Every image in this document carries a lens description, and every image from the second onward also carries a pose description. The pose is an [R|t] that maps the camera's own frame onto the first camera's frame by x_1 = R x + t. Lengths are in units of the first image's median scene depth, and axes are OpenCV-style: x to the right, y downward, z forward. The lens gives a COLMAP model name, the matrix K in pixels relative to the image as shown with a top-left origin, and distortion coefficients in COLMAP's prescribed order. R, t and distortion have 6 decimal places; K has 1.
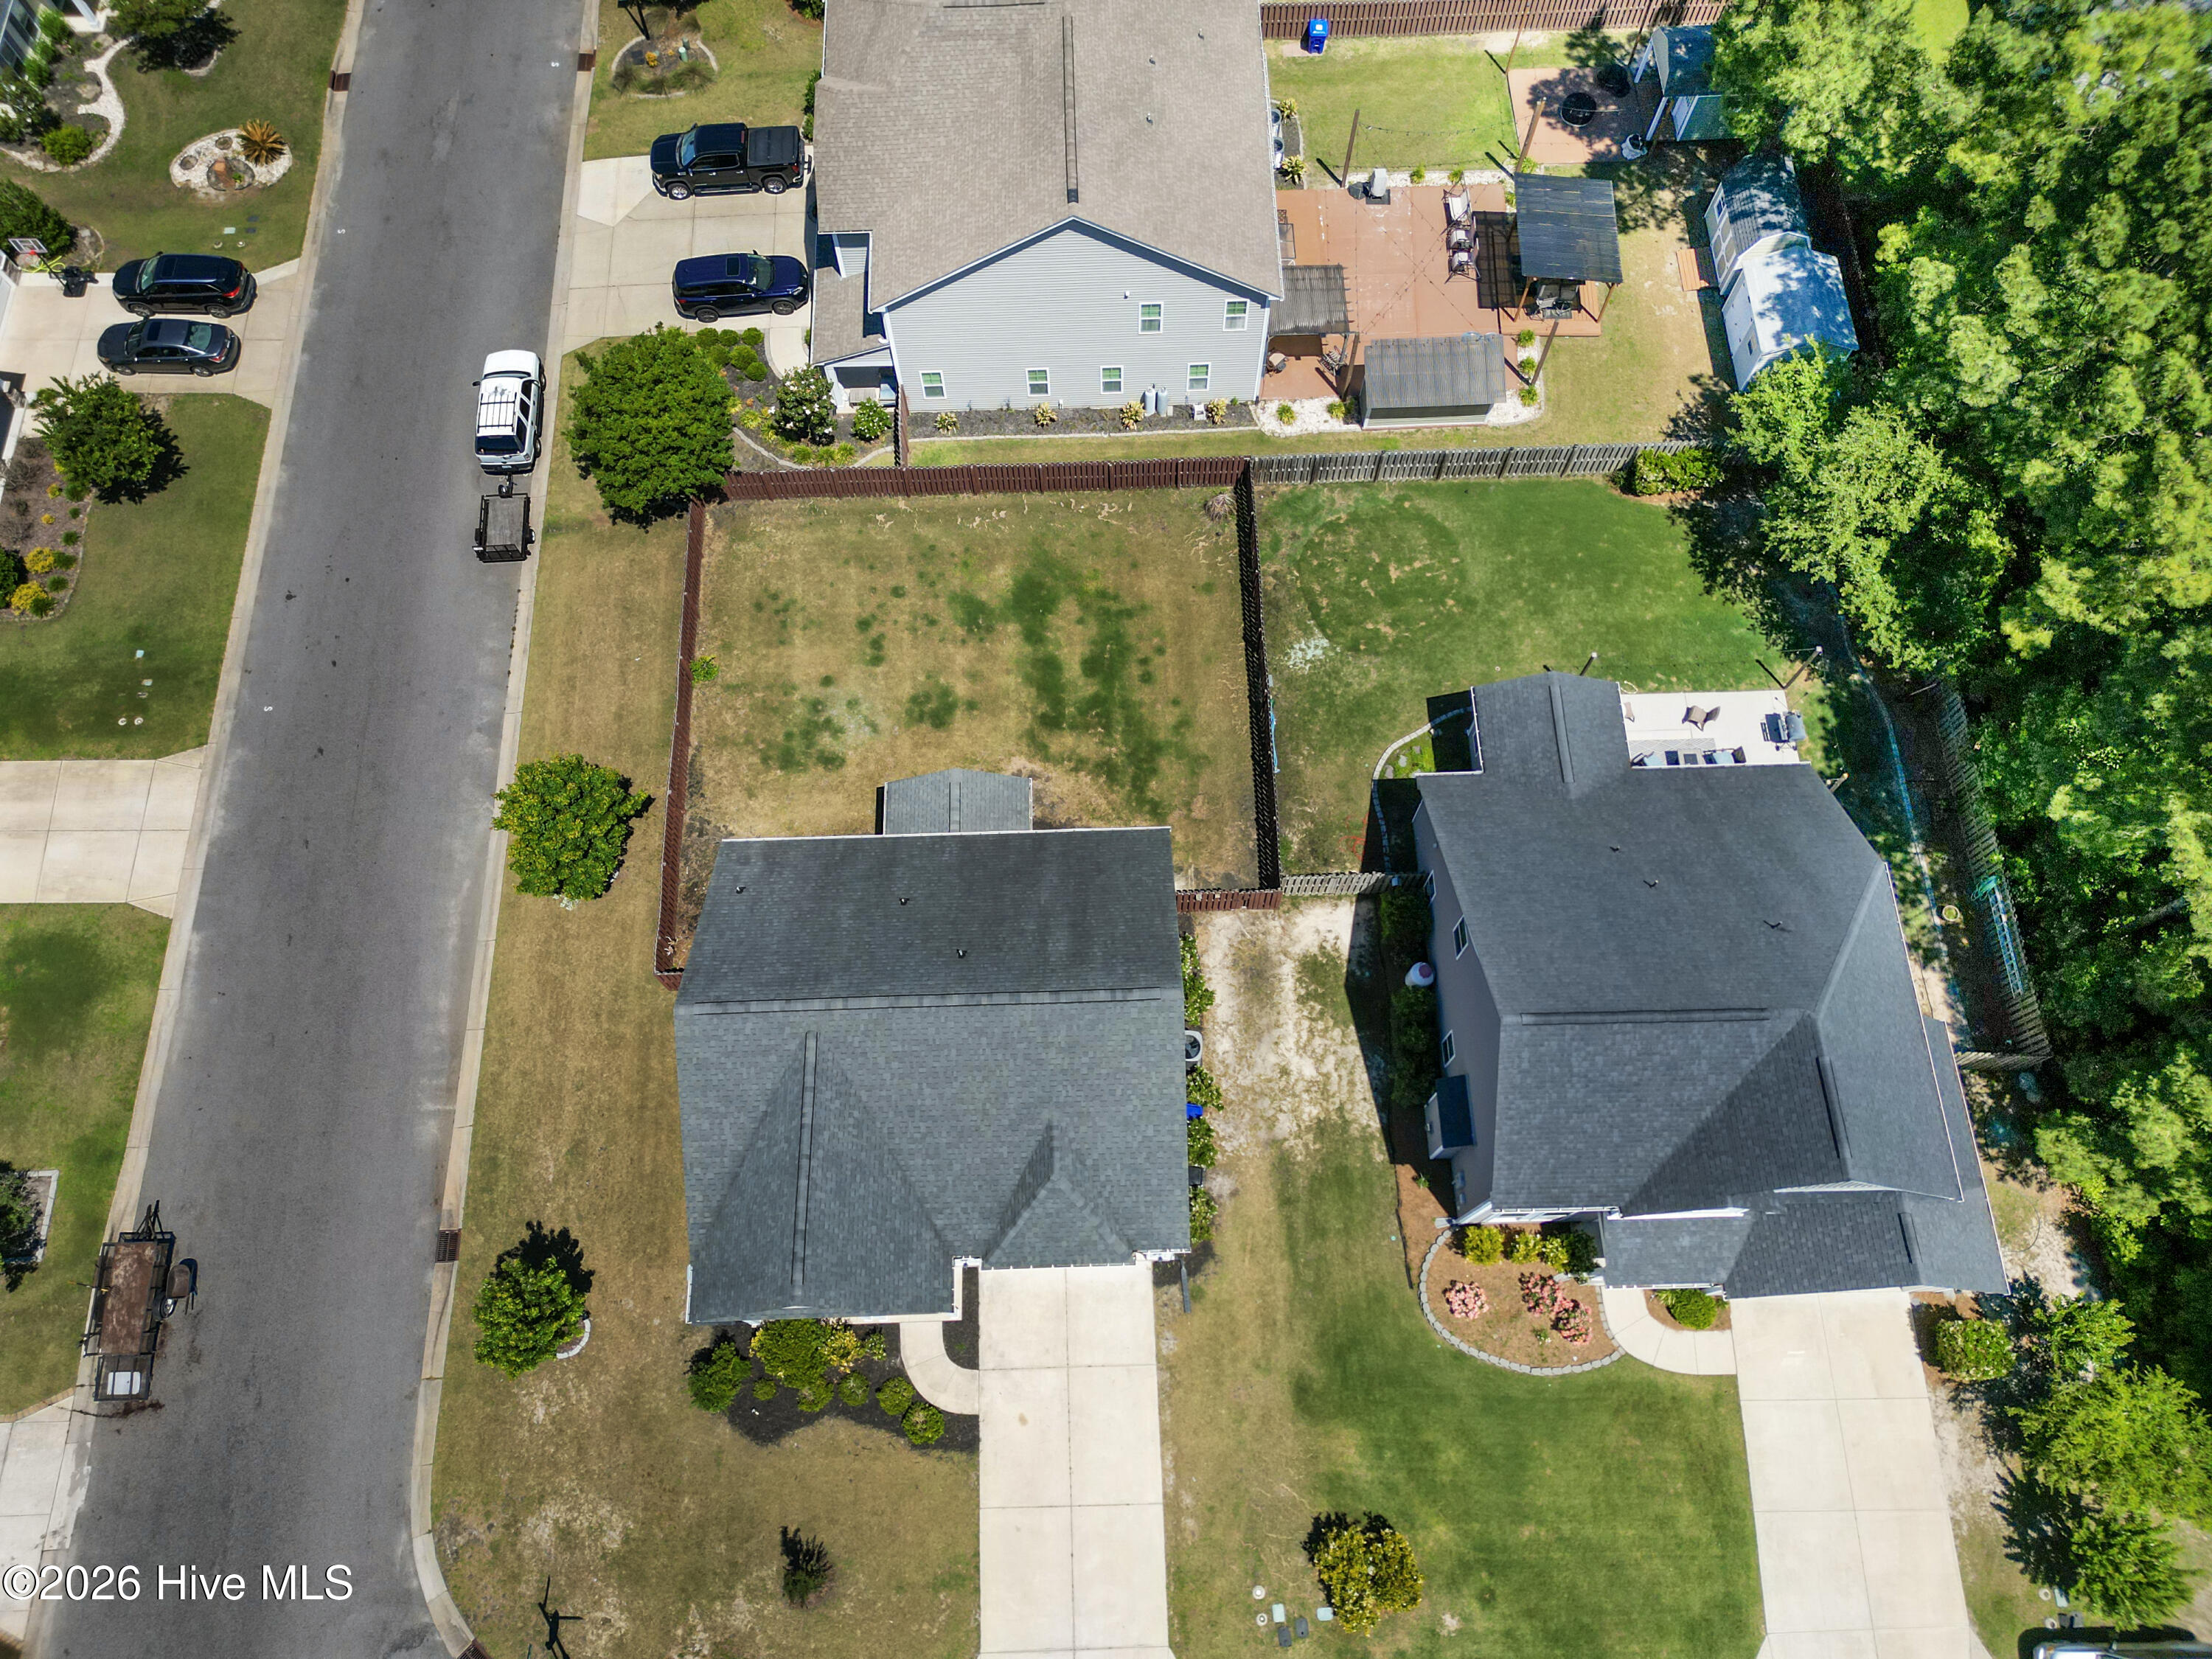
lens RADIAL K [[1540.3, 0, 1106.0], [0, 1540.3, 829.5], [0, 0, 1]] dist [0.082291, -0.074424]
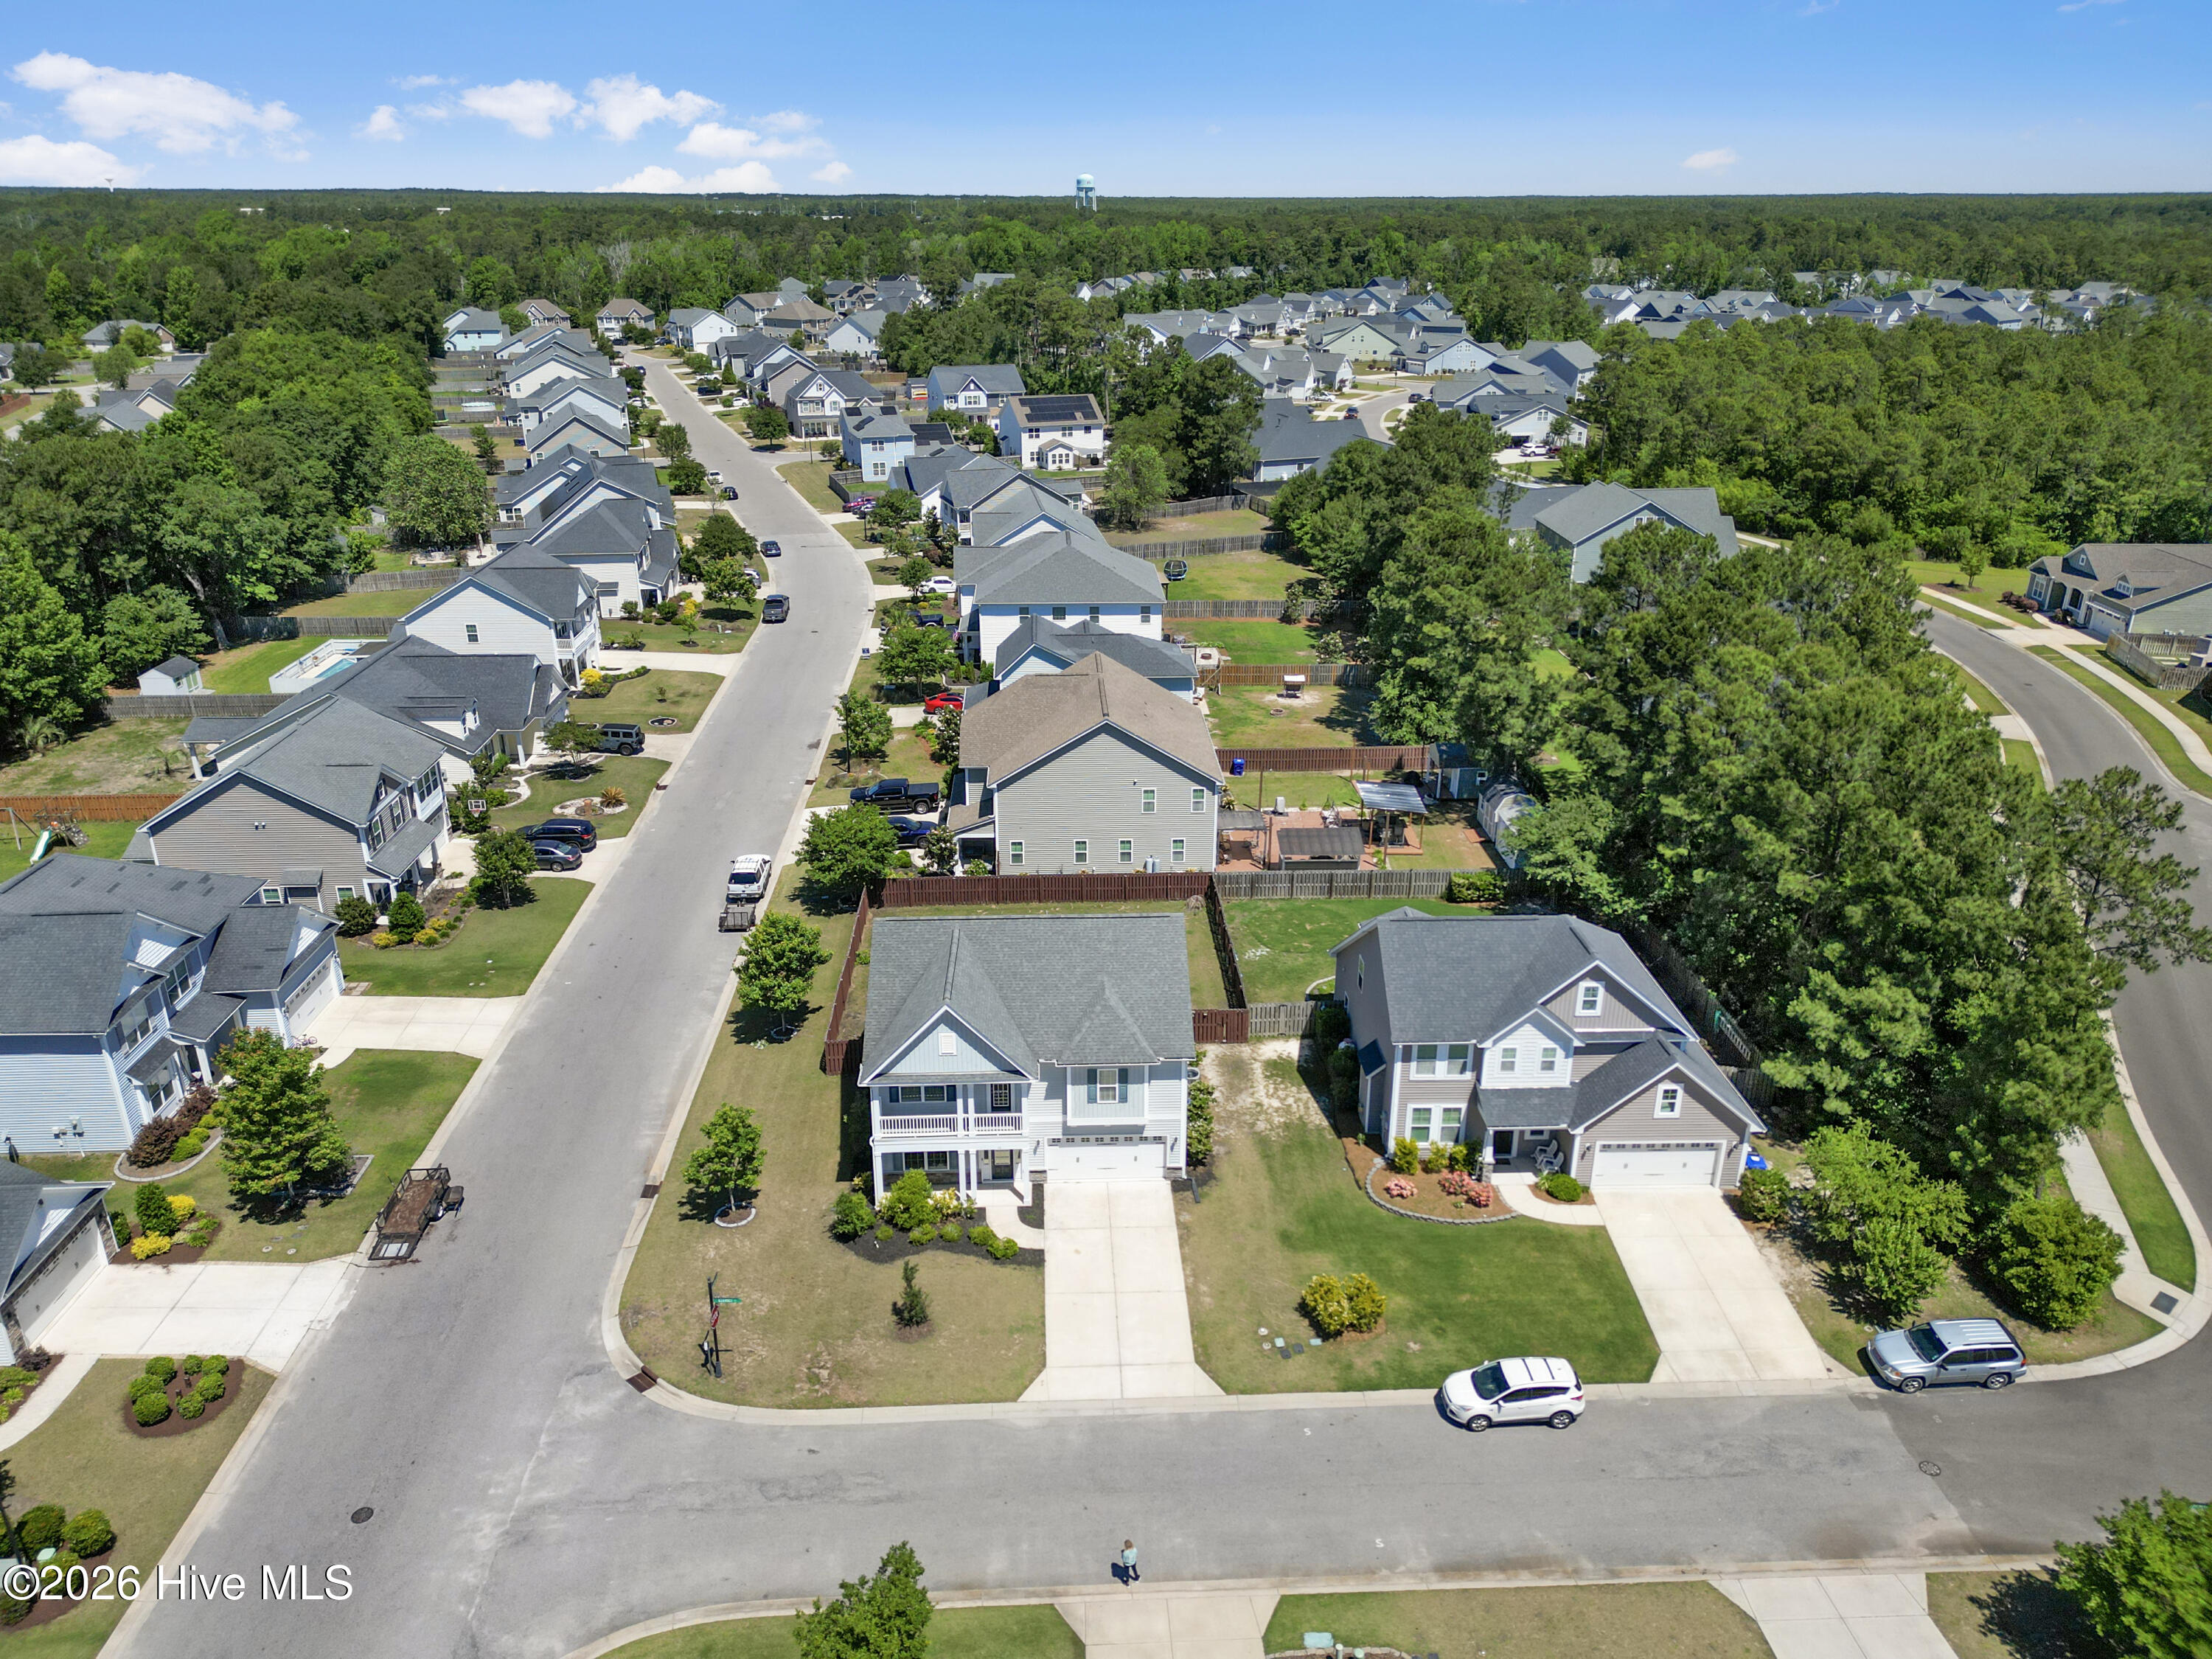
lens RADIAL K [[1540.3, 0, 1106.0], [0, 1540.3, 829.5], [0, 0, 1]] dist [0.082291, -0.074424]
pose [[0.999891, 0.005171, 0.013853, -0.048029], [0.006468, 0.689510, -0.724247, 1.058584], [-0.013297, 0.724258, 0.689401, -0.166013]]
